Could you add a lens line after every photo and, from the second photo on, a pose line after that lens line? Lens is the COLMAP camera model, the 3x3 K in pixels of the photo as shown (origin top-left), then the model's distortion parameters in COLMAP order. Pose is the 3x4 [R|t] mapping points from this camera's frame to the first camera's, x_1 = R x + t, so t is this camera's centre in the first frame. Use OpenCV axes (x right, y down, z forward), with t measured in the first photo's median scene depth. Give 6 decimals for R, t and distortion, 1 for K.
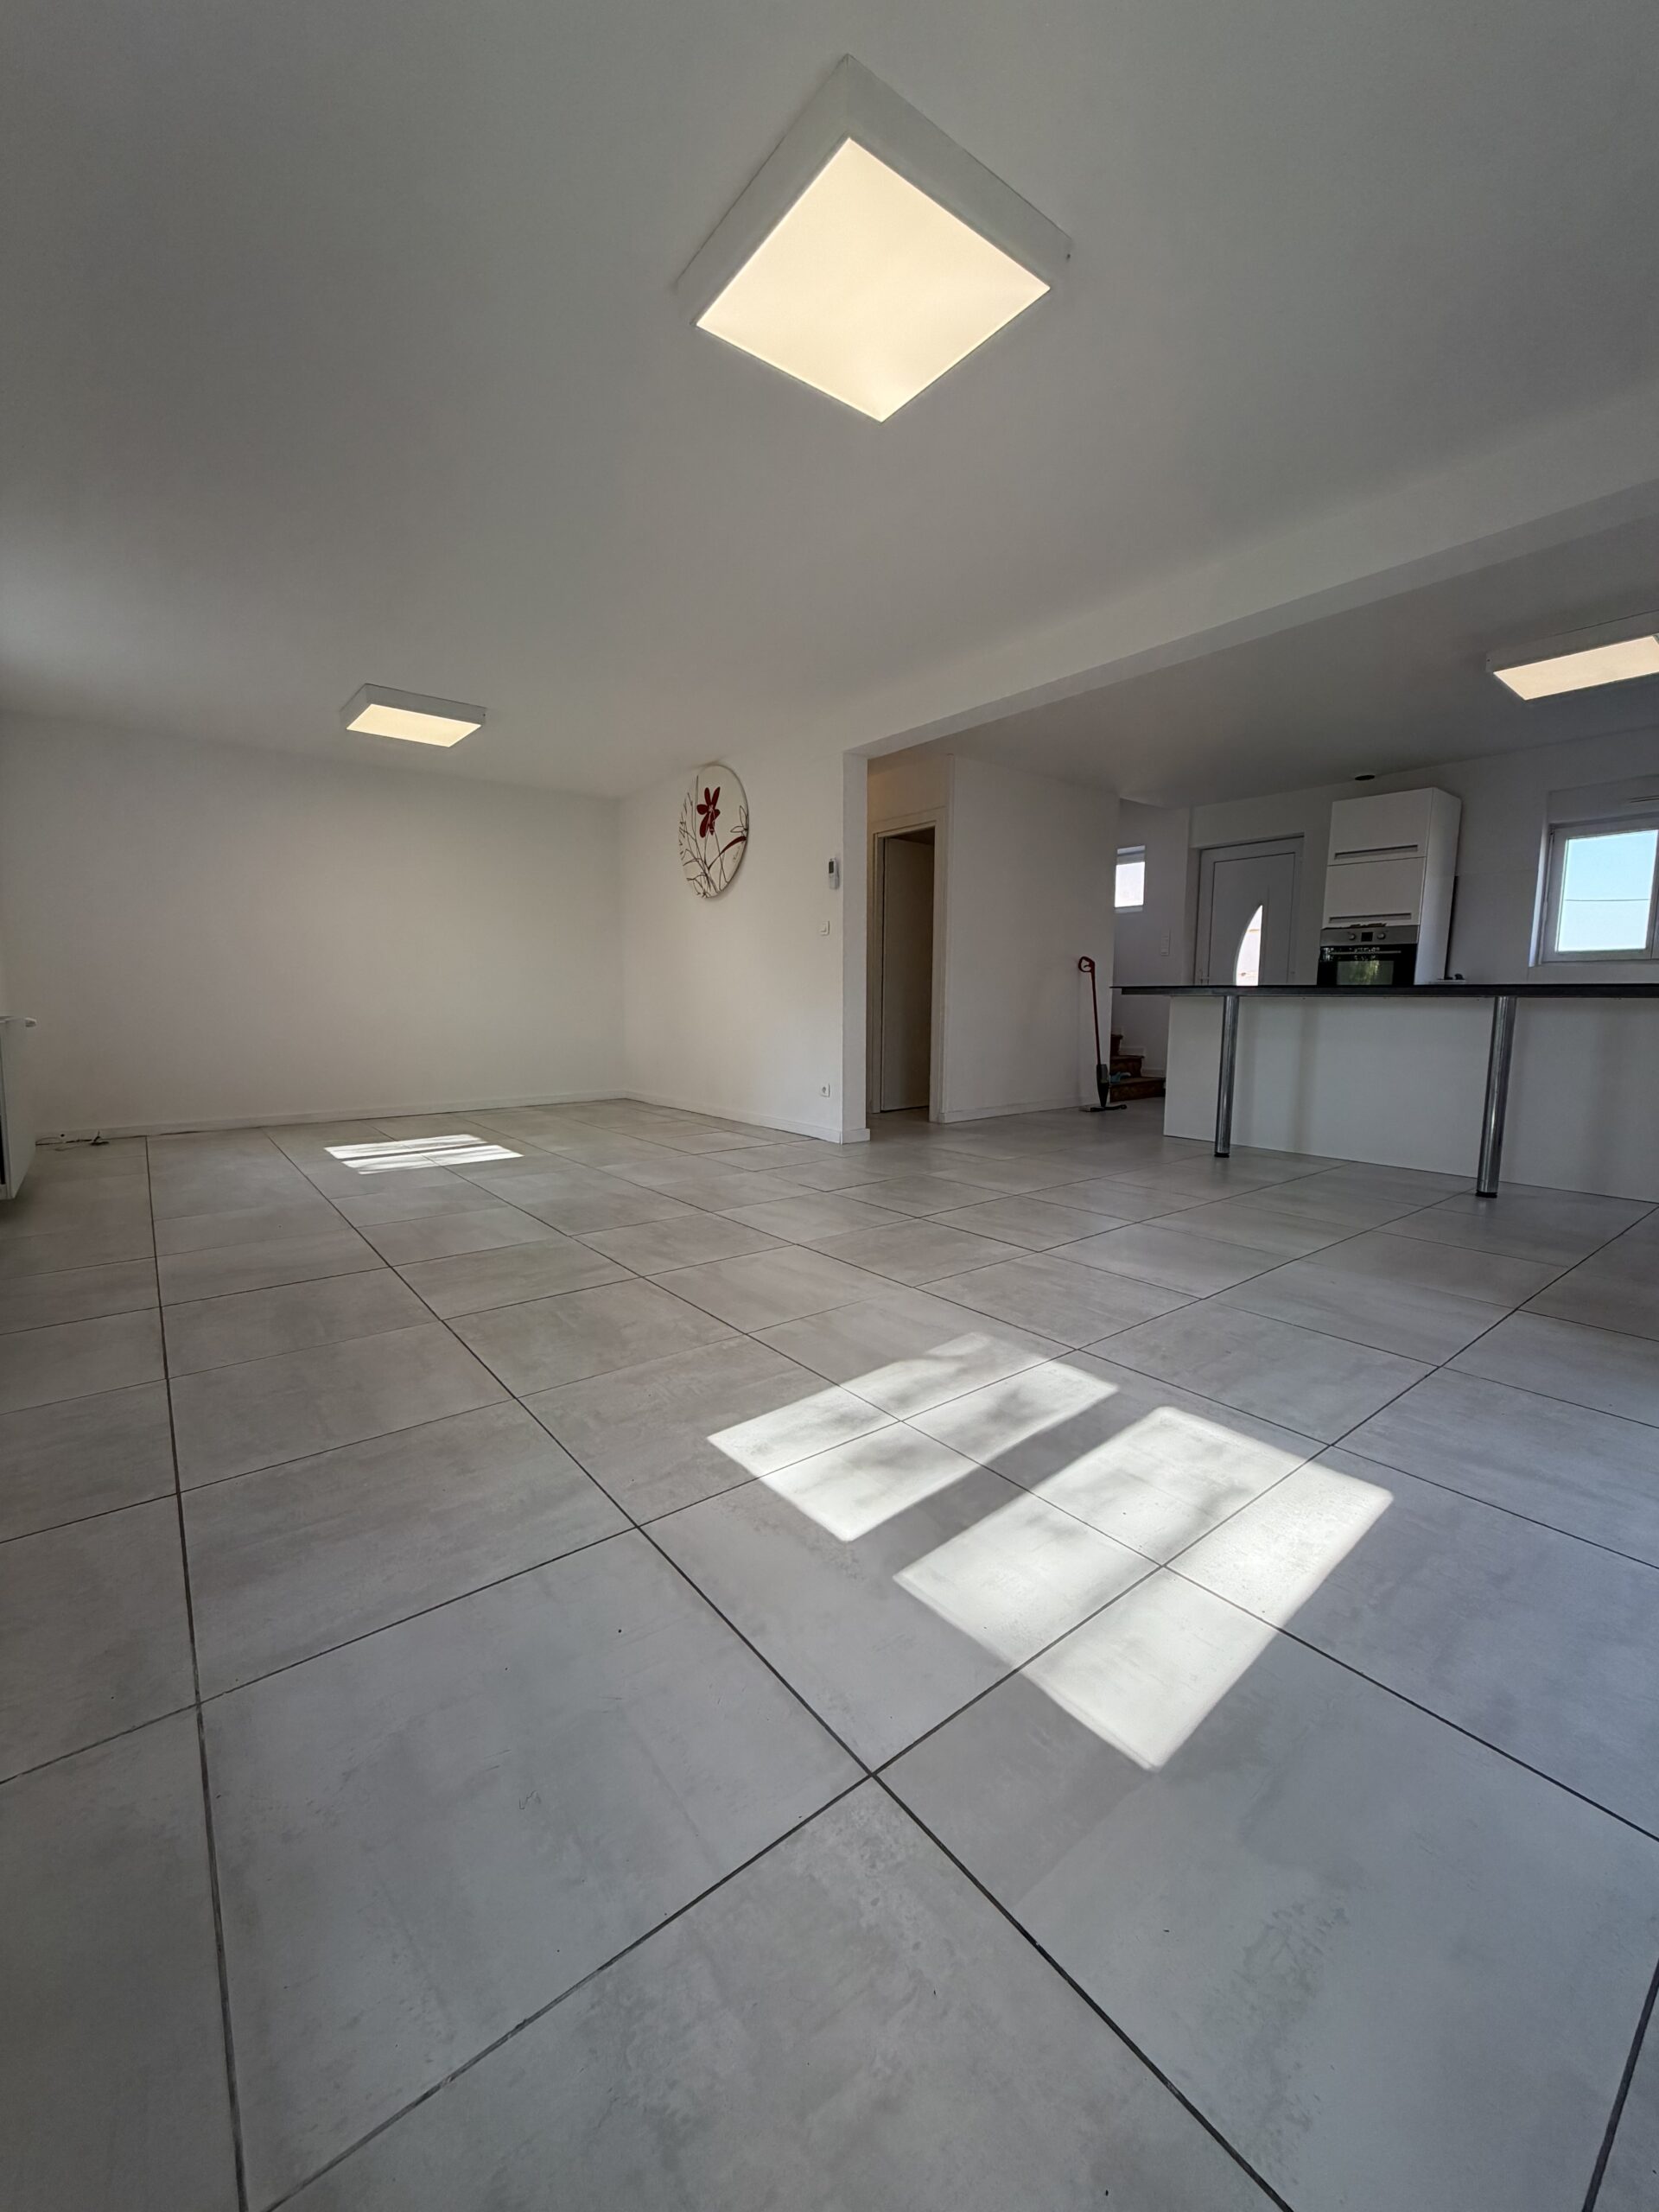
lens RADIAL K [[876.5, 0, 829.5], [0, 876.5, 1106.0], [0, 0, 1]] dist [0.000614, -0.000062]
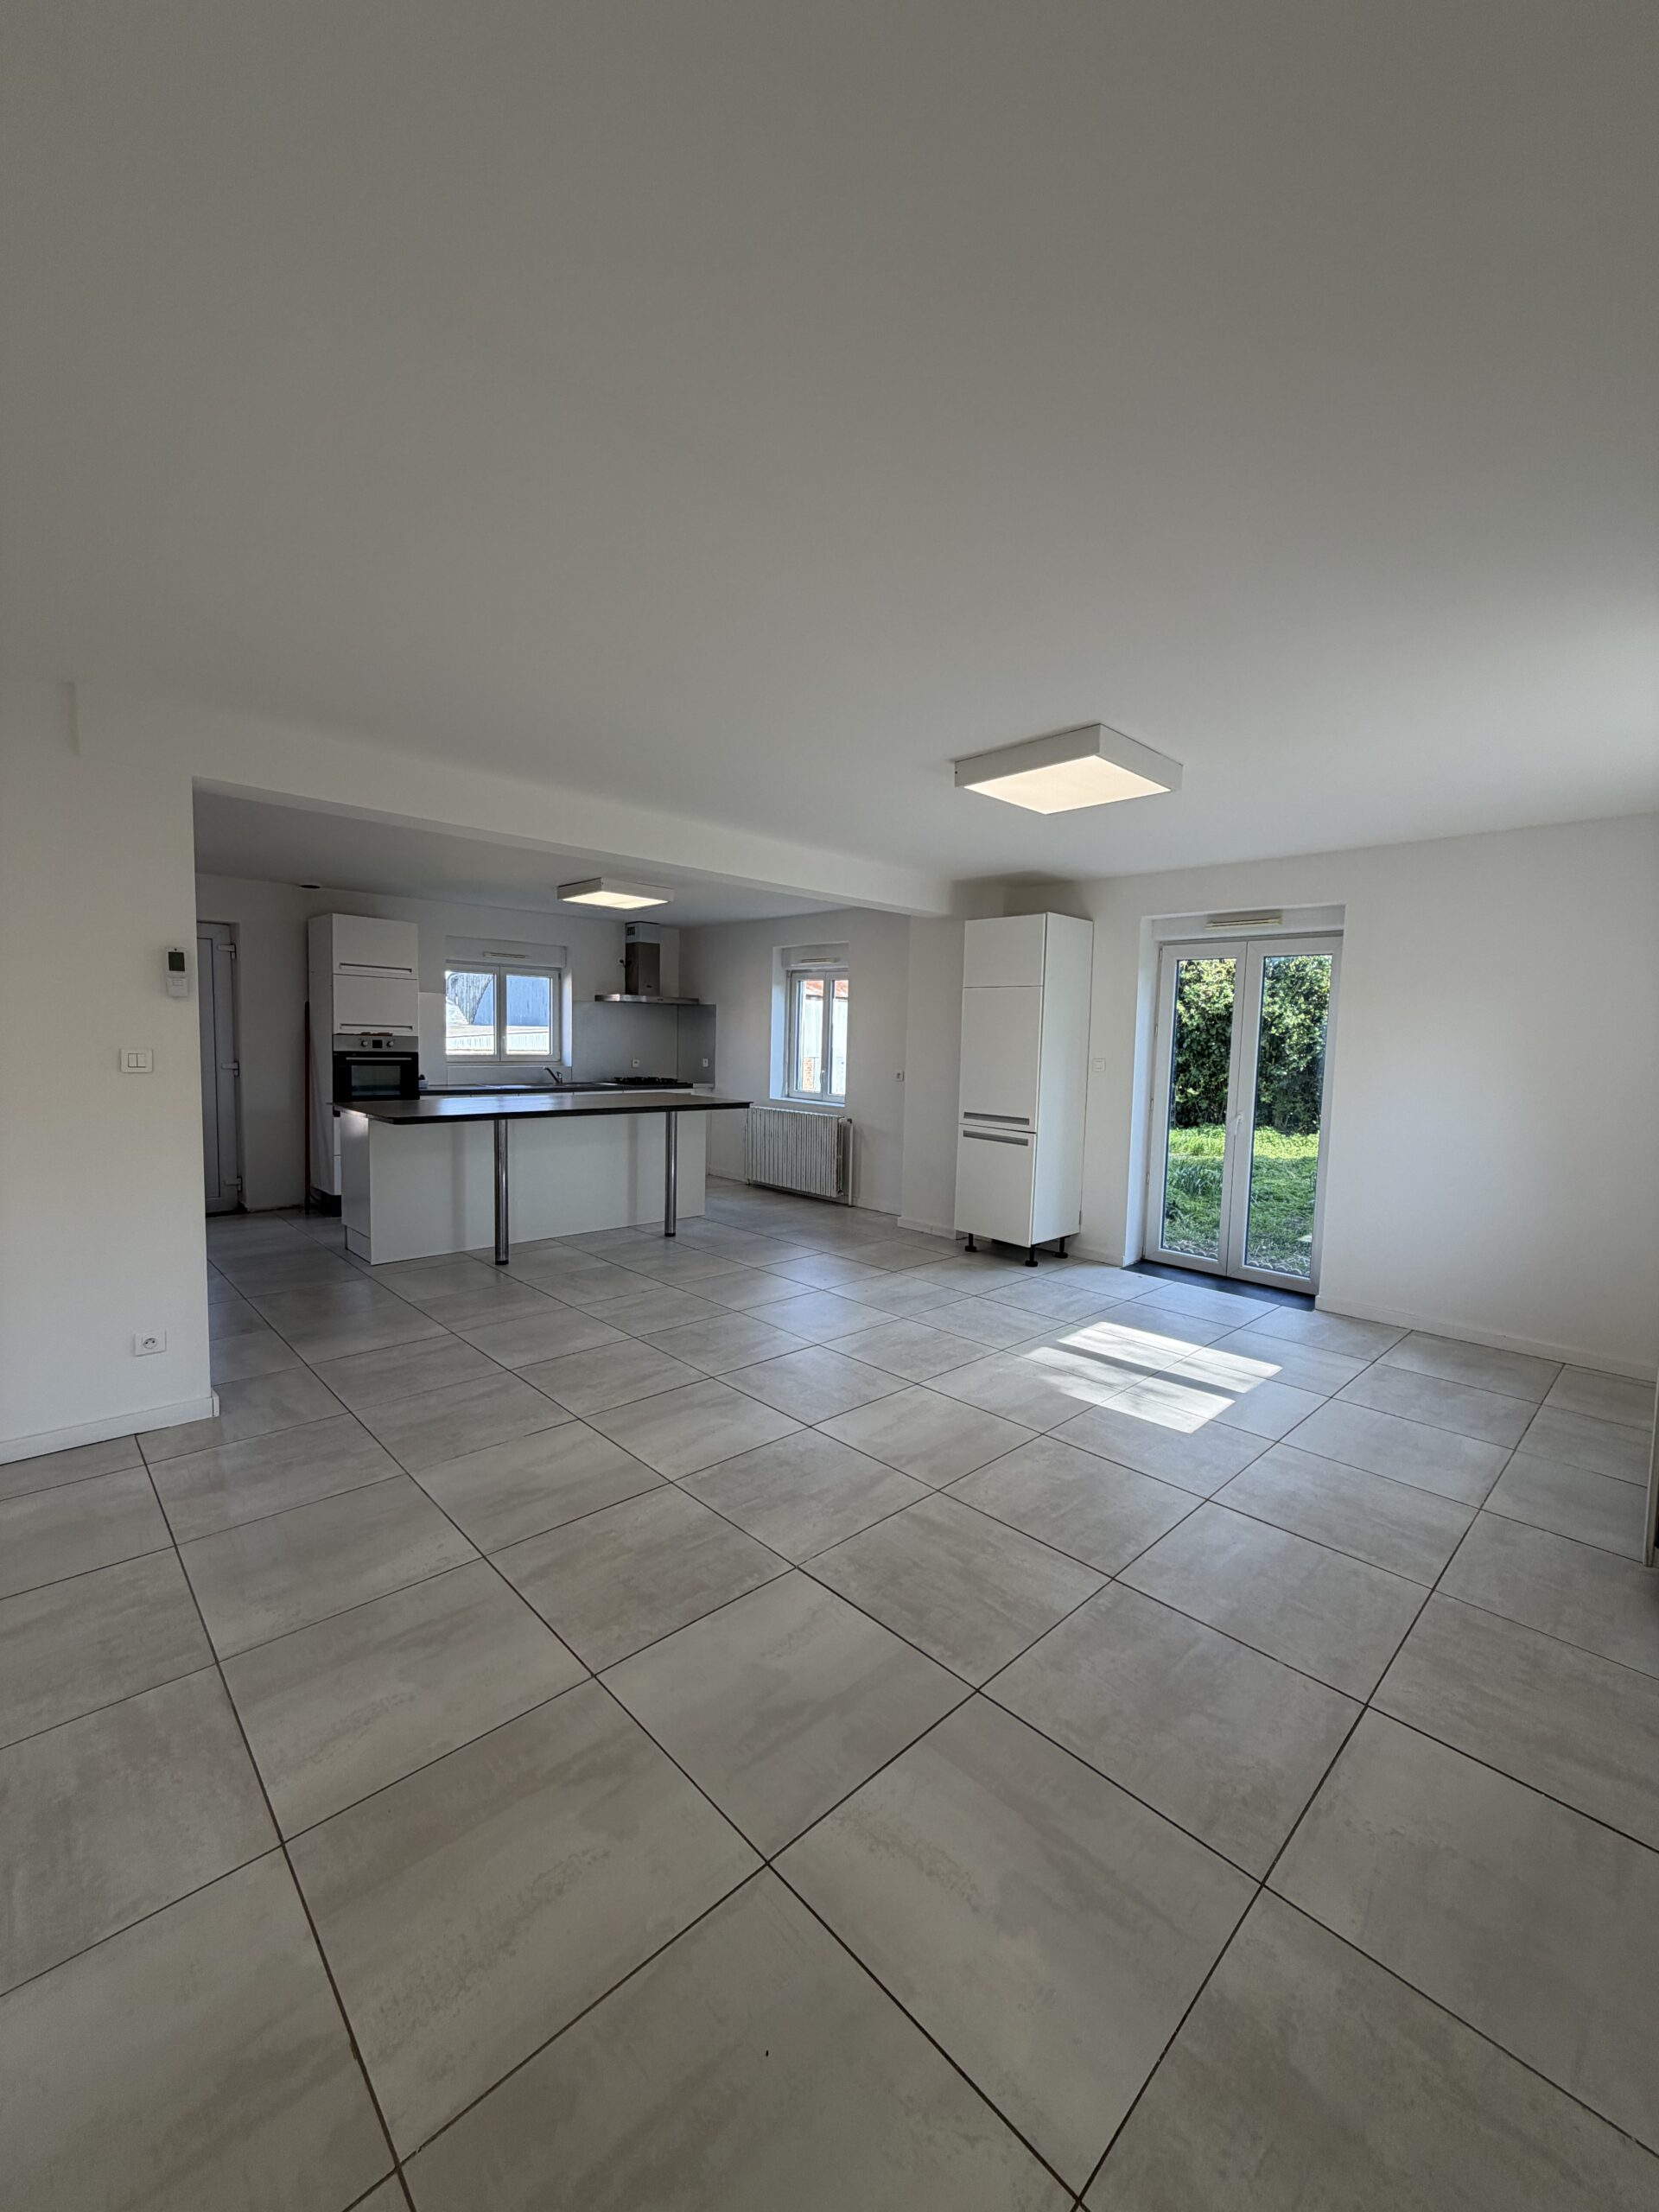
lens RADIAL K [[876.5, 0, 829.5], [0, 876.5, 1106.0], [0, 0, 1]] dist [0.000614, -0.000062]
pose [[-0.098241, -0.083532, 0.991651, -1.387939], [0.099449, 0.990659, 0.093300, -0.415214], [-0.990181, 0.107785, -0.089016, 1.393459]]
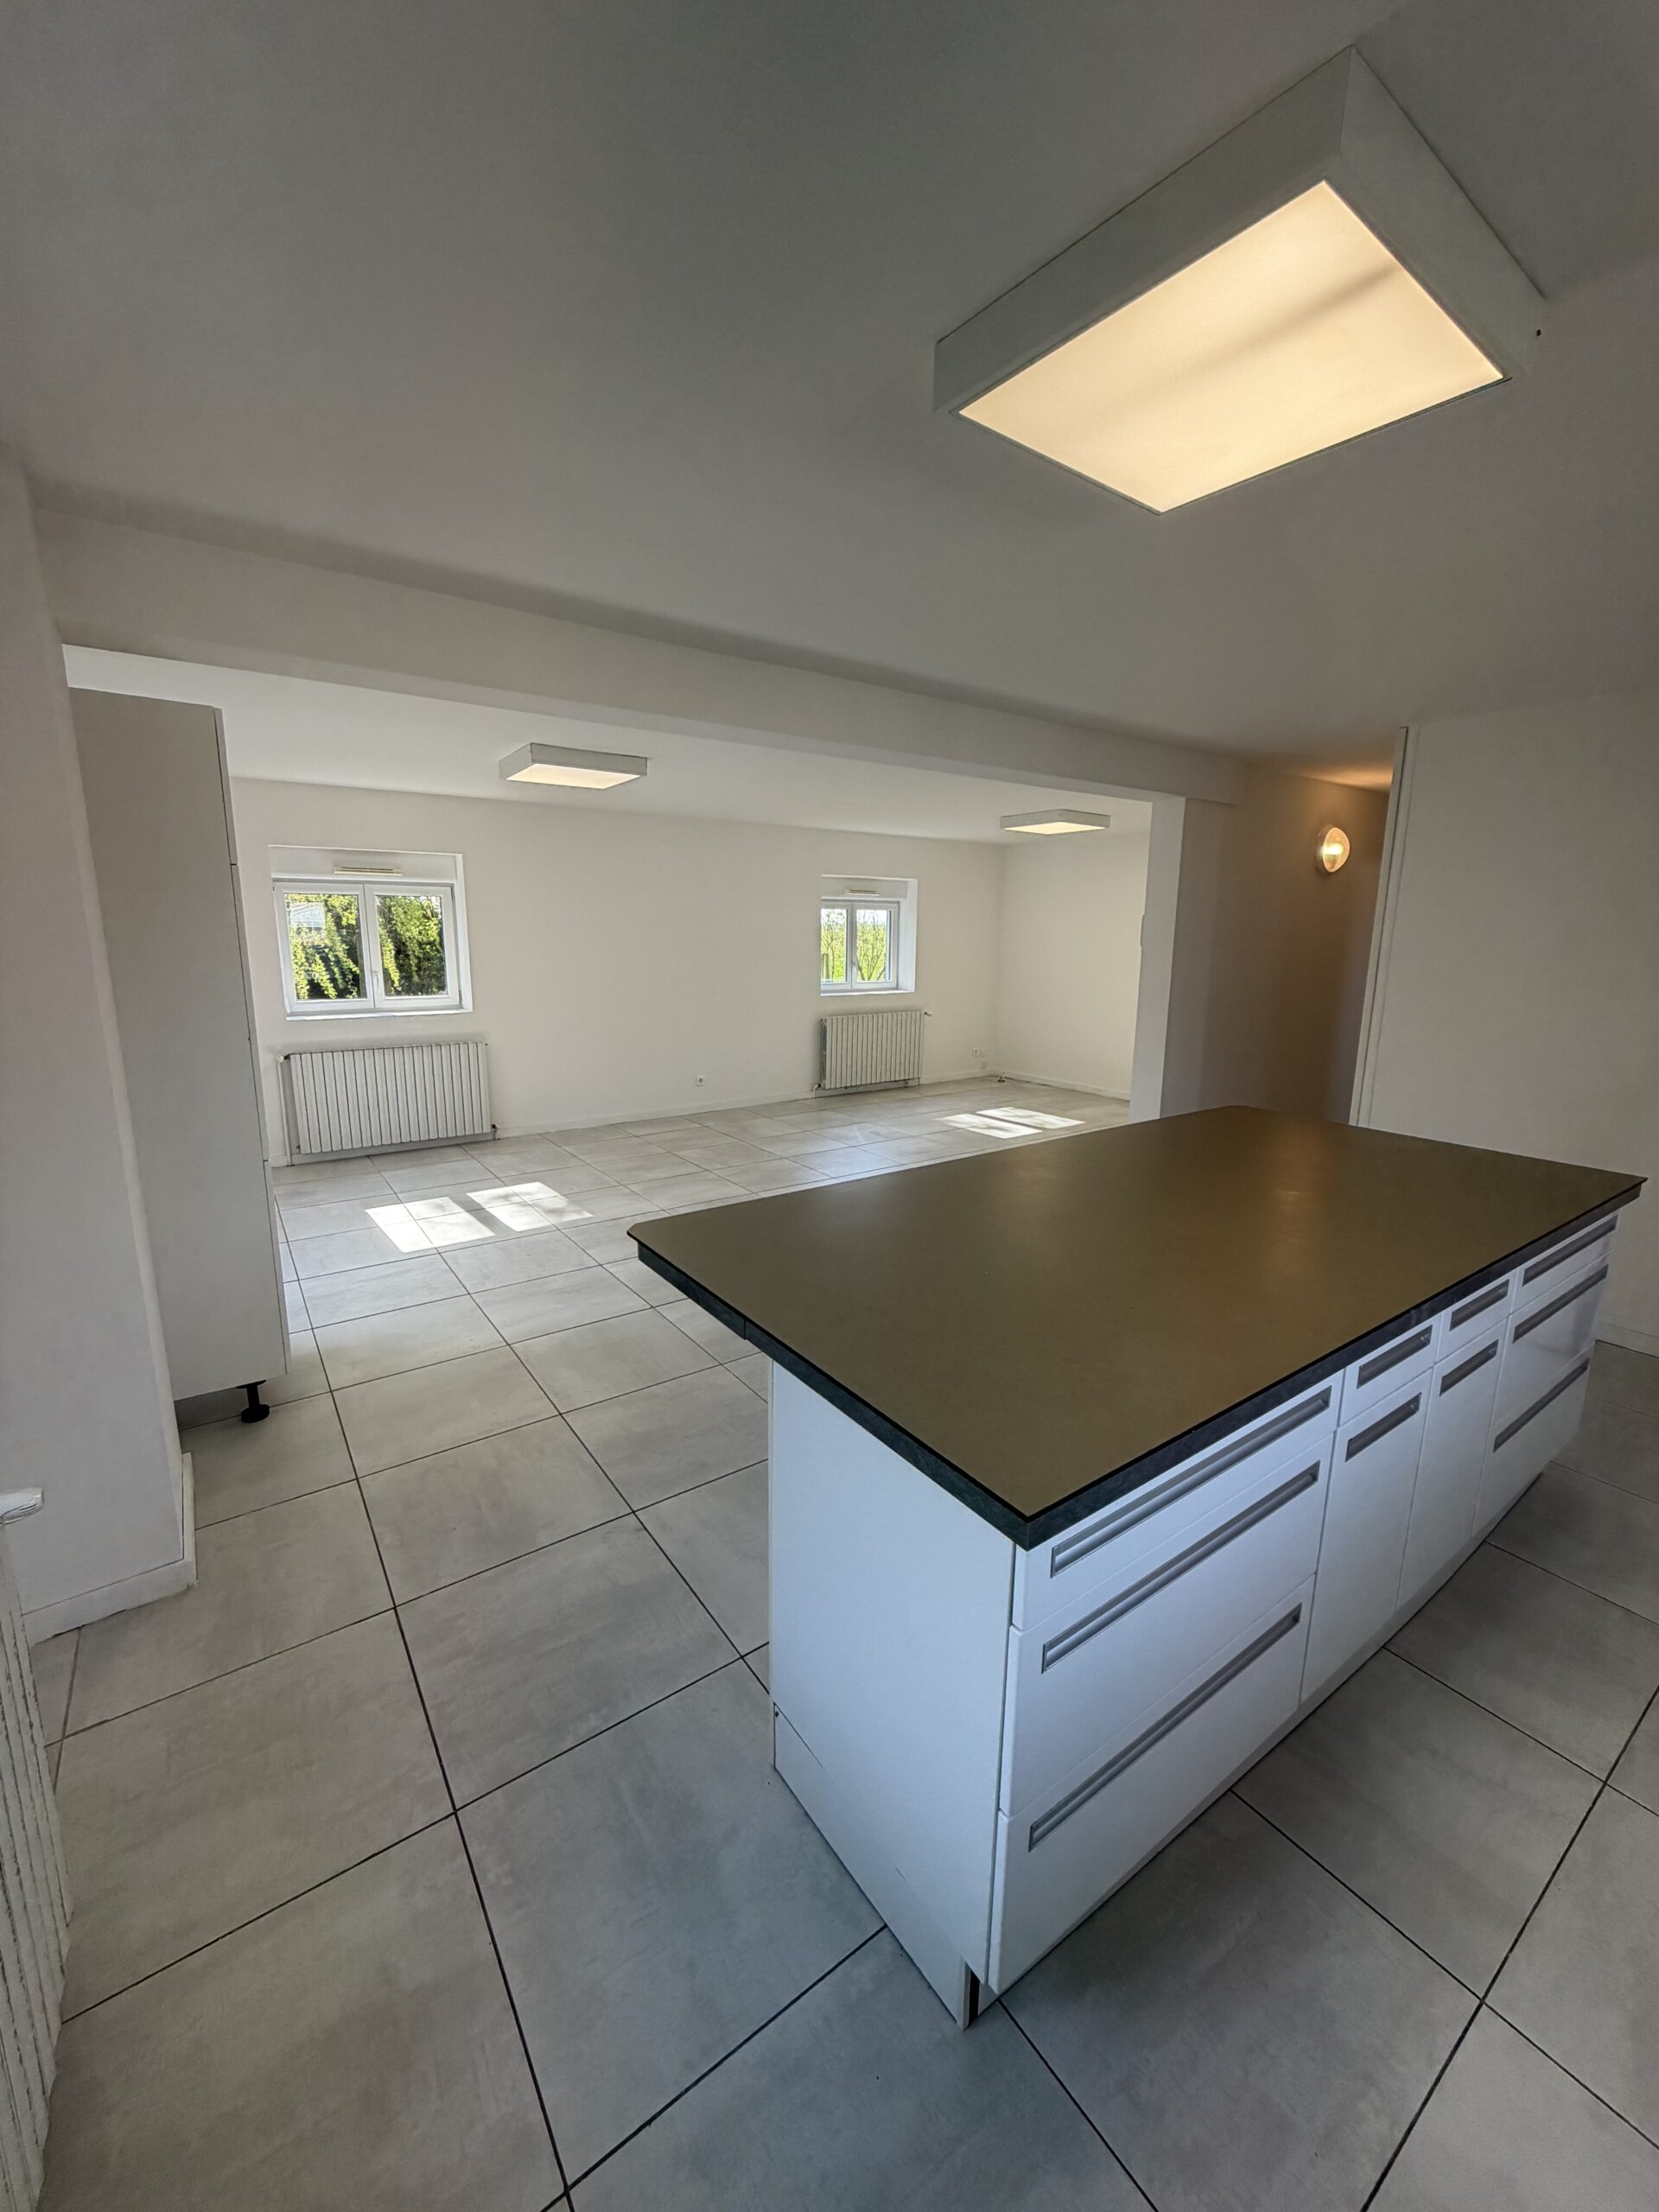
lens RADIAL K [[876.5, 0, 829.5], [0, 876.5, 1106.0], [0, 0, 1]] dist [0.000614, -0.000062]
pose [[-0.043952, 0.190449, -0.980713, 2.166170], [-0.126851, 0.972652, 0.194568, -0.484838], [0.990948, 0.132956, -0.018591, 1.568618]]
